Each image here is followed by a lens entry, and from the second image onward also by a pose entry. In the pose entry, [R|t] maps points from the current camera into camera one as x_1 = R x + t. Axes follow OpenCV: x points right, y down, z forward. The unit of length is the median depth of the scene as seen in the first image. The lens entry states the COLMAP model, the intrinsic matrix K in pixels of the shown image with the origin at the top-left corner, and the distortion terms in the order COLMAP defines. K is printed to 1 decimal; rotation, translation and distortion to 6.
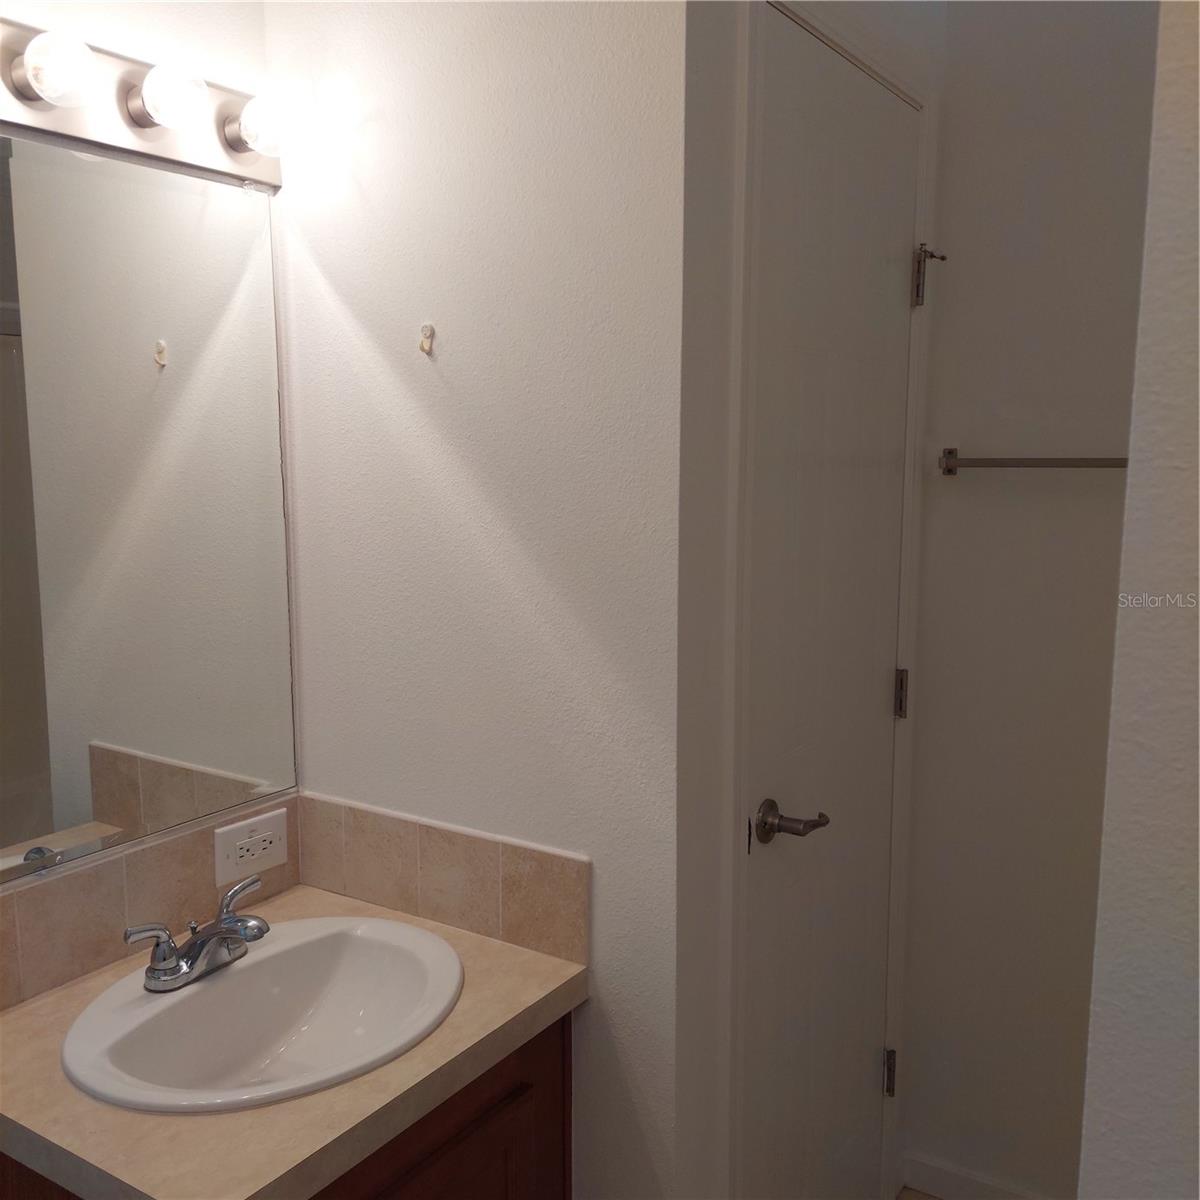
lens RADIAL K [[1138.5, 0, 600.0], [0, 1138.5, 600.0], [0, 0, 1]] dist [0.116370, 0.004126]
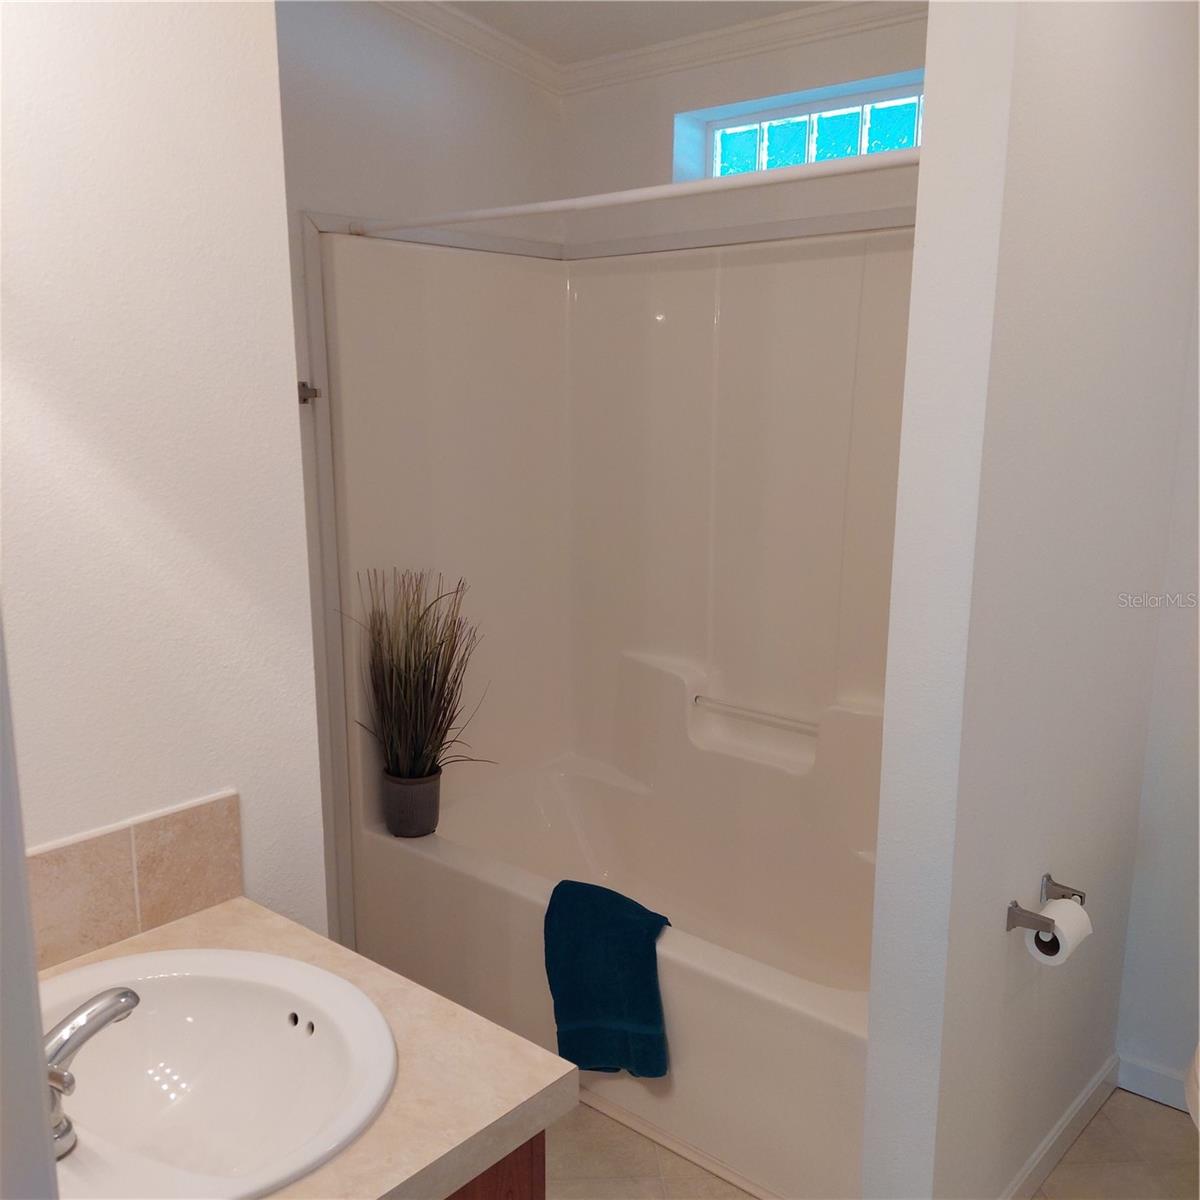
lens RADIAL K [[1155.8, 0, 560.6], [0, 1155.8, 618.7], [0, 0, 1]] dist [0.084654, -0.145475]
pose [[0.137975, -0.190857, 0.971873, -0.909014], [0.138511, 0.975333, 0.171872, -0.055169], [-0.980703, 0.110901, 0.161007, 0.524903]]
